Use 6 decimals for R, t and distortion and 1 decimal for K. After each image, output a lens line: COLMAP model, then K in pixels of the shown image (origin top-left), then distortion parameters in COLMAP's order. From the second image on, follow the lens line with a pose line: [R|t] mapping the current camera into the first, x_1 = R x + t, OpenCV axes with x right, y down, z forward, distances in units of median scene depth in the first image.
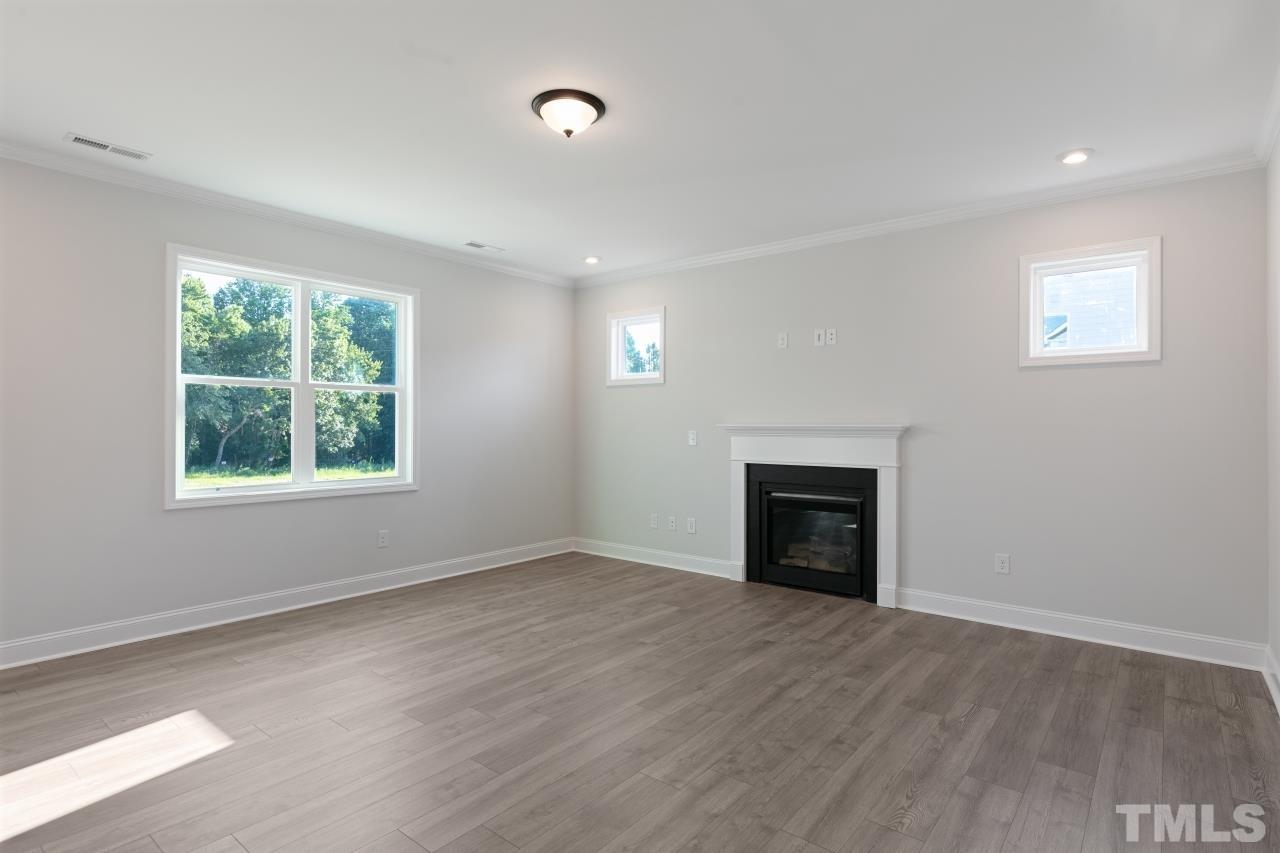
lens RADIAL K [[658.1, 0, 632.1], [0, 658.1, 425.0], [0, 0, 1]] dist [-0.026329, -0.000948]
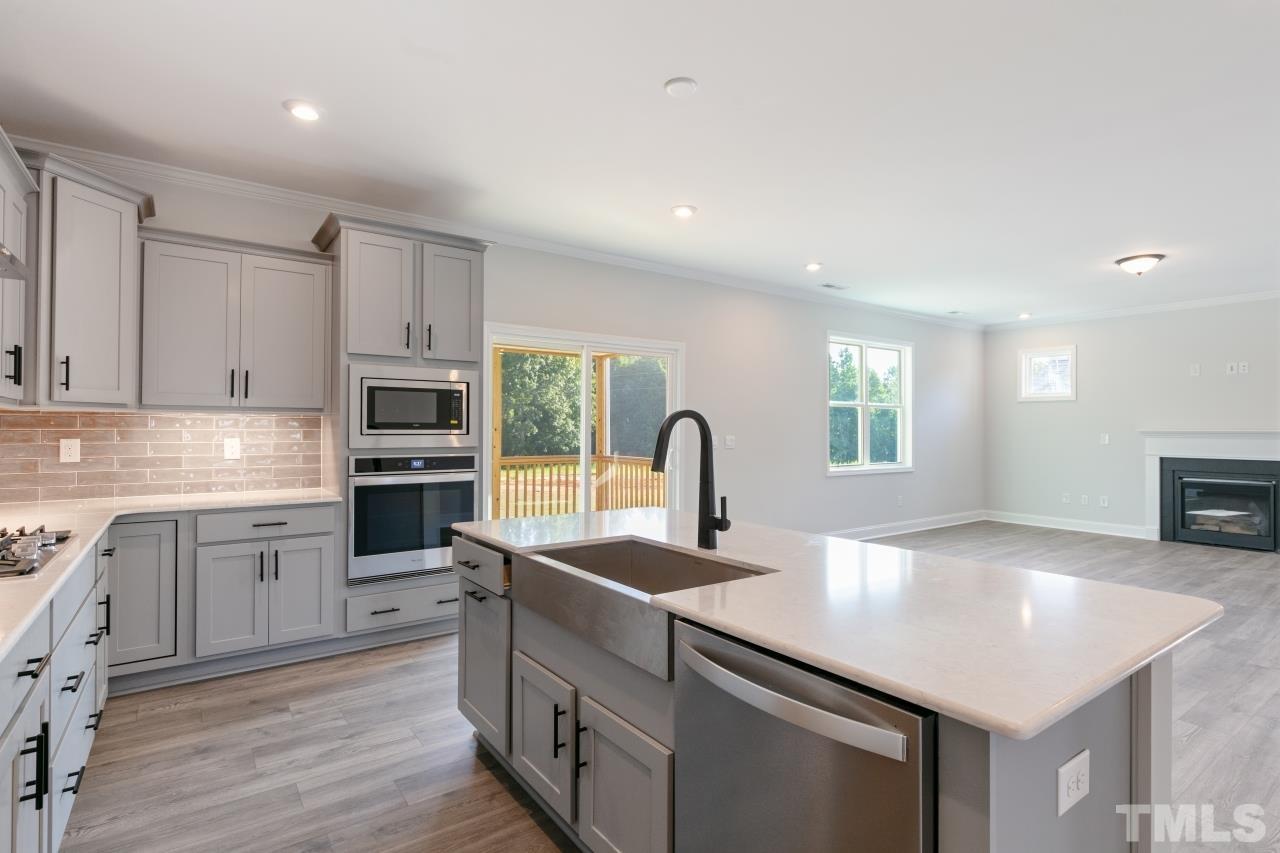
lens RADIAL K [[632.6, 0, 639.4], [0, 632.6, 425.7], [0, 0, 1]] dist [-0.000613, 0.000014]
pose [[0.966163, -0.003775, -0.257905, -0.588848], [0.003459, 0.999993, -0.001678, -0.011516], [0.257909, 0.000730, 0.966169, -0.637827]]
